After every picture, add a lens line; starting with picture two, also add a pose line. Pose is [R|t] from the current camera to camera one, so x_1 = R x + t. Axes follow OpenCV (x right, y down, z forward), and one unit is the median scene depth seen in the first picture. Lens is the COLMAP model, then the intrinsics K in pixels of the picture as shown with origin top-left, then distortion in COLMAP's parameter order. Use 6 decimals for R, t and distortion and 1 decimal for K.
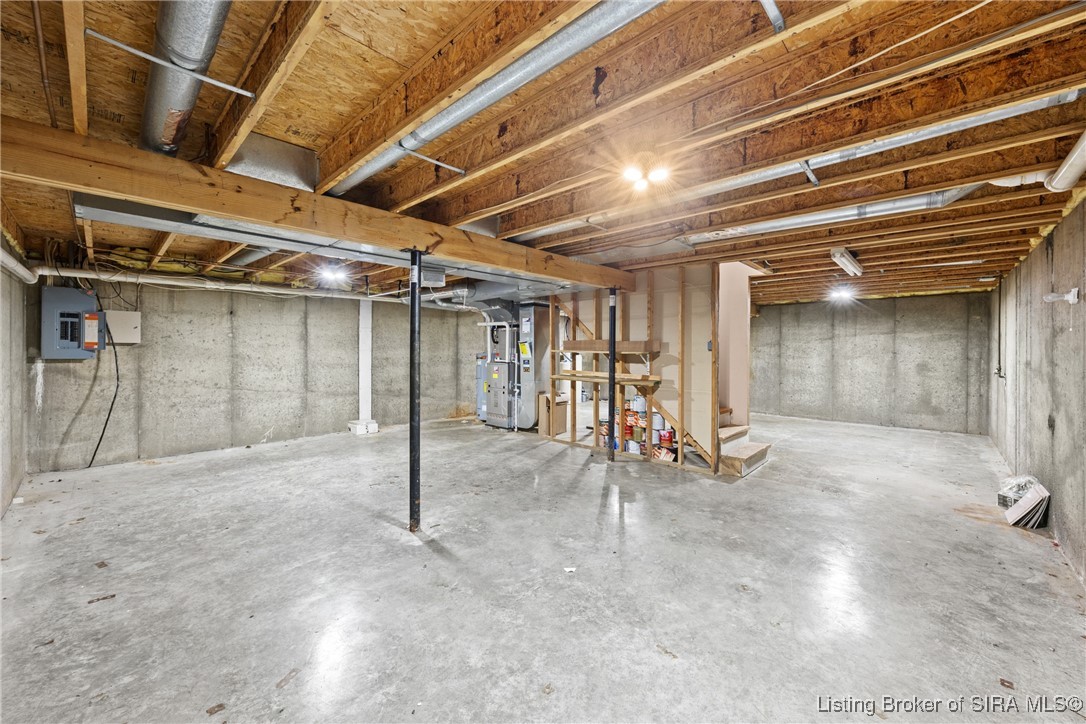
lens RADIAL K [[412.8, 0, 549.4], [0, 412.8, 360.7], [0, 0, 1]] dist [0.000366, -0.000313]
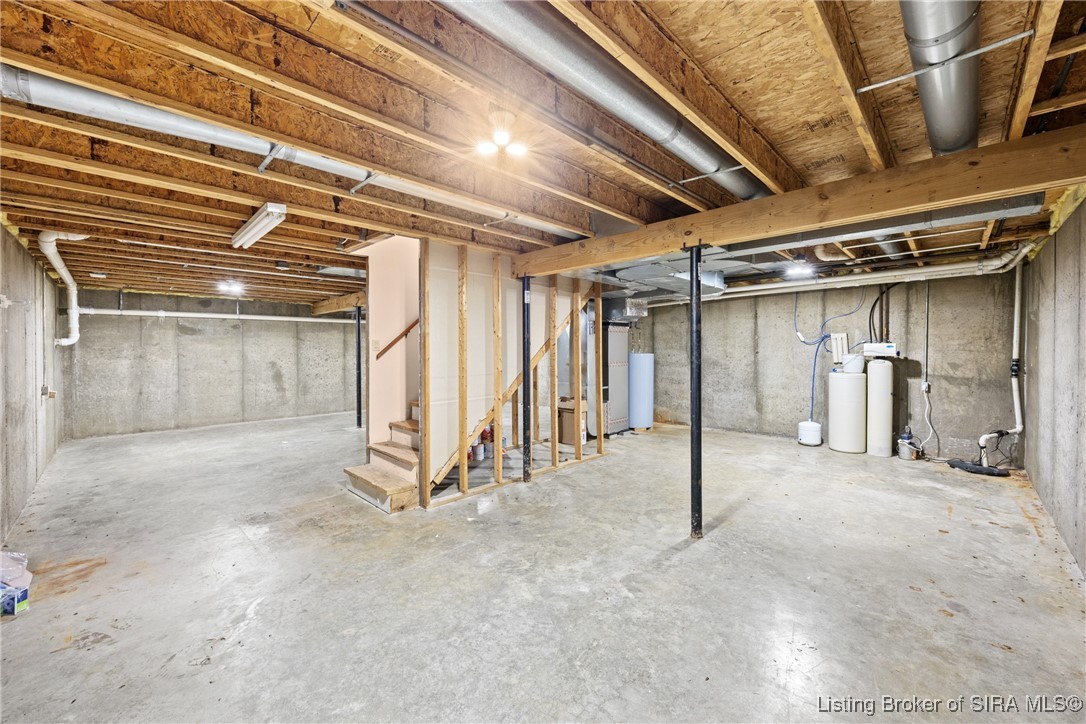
lens RADIAL K [[412.8, 0, 549.4], [0, 412.8, 360.7], [0, 0, 1]] dist [0.000366, -0.000313]
pose [[-0.008235, 0.016068, -0.999837, 1.854882], [-0.016017, 0.999740, 0.016199, -0.035953], [0.999838, 0.016148, -0.007976, 1.950280]]
